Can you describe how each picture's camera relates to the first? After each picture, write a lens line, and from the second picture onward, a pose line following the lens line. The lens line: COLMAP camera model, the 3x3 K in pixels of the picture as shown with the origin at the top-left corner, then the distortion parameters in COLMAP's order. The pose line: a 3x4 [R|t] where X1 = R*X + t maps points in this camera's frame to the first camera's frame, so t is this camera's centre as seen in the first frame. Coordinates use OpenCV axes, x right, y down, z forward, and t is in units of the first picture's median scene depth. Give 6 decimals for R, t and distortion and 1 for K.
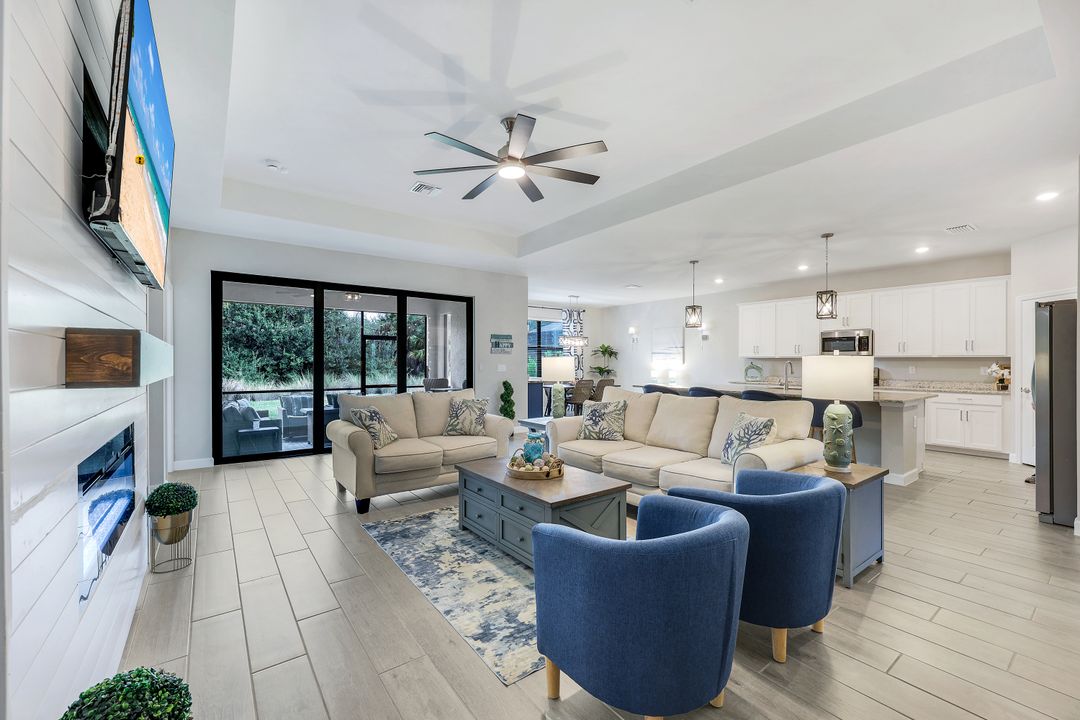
lens RADIAL K [[435.3, 0, 540.0], [0, 435.3, 360.0], [0, 0, 1]] dist [-0.003806, -0.000189]
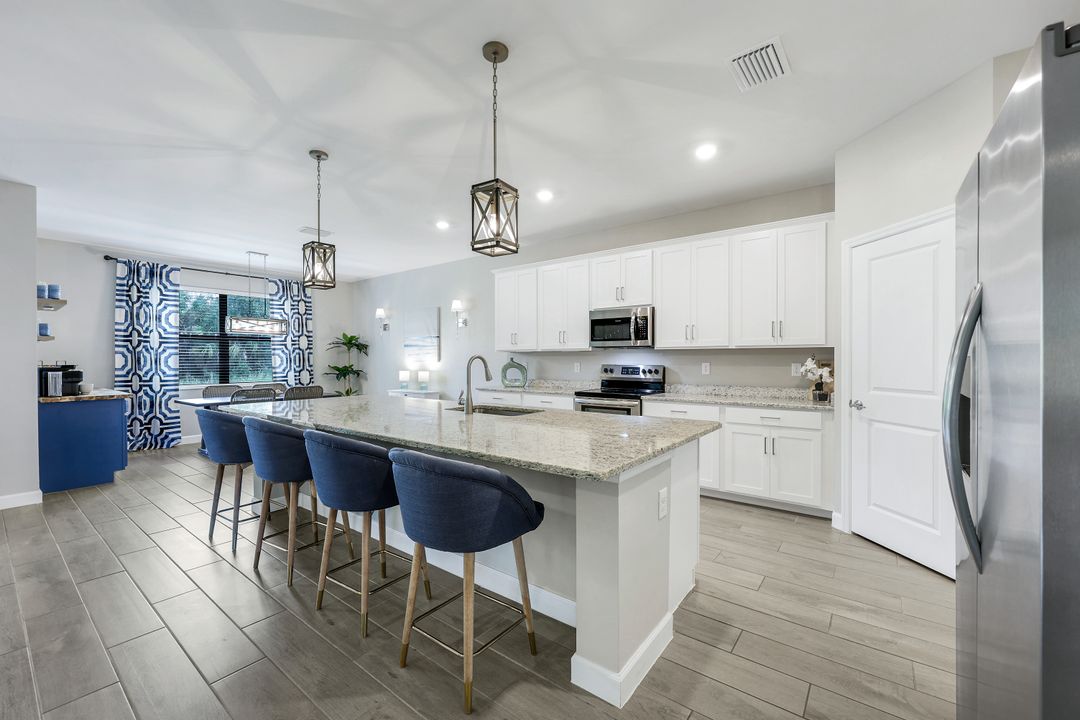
lens RADIAL K [[435.3, 0, 540.0], [0, 435.3, 360.0], [0, 0, 1]] dist [-0.003806, -0.000189]
pose [[0.960370, -0.007977, 0.278616, 0.397410], [0.005590, 0.999941, 0.009361, 0.002174], [-0.278674, -0.007433, 0.960357, 0.401767]]
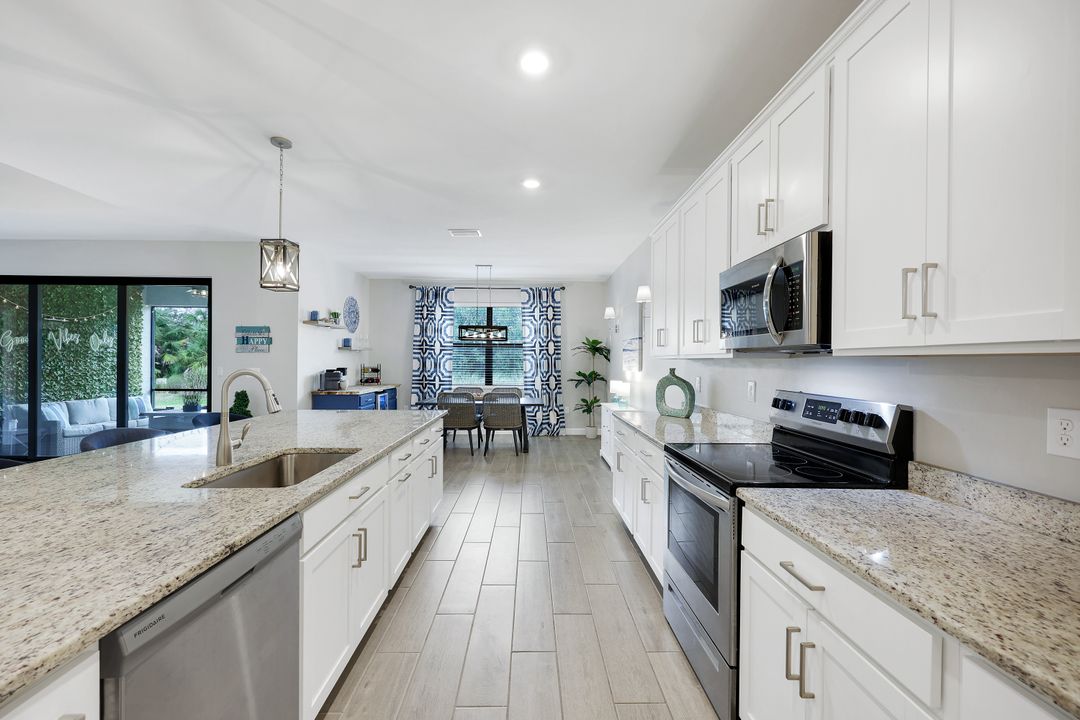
lens RADIAL K [[435.3, 0, 540.0], [0, 435.3, 360.0], [0, 0, 1]] dist [-0.003806, -0.000189]
pose [[0.821929, 0.001503, -0.569588, 0.719496], [-0.002382, 0.999997, -0.000798, -0.003414], [0.569585, 0.002013, 0.821930, 0.689975]]
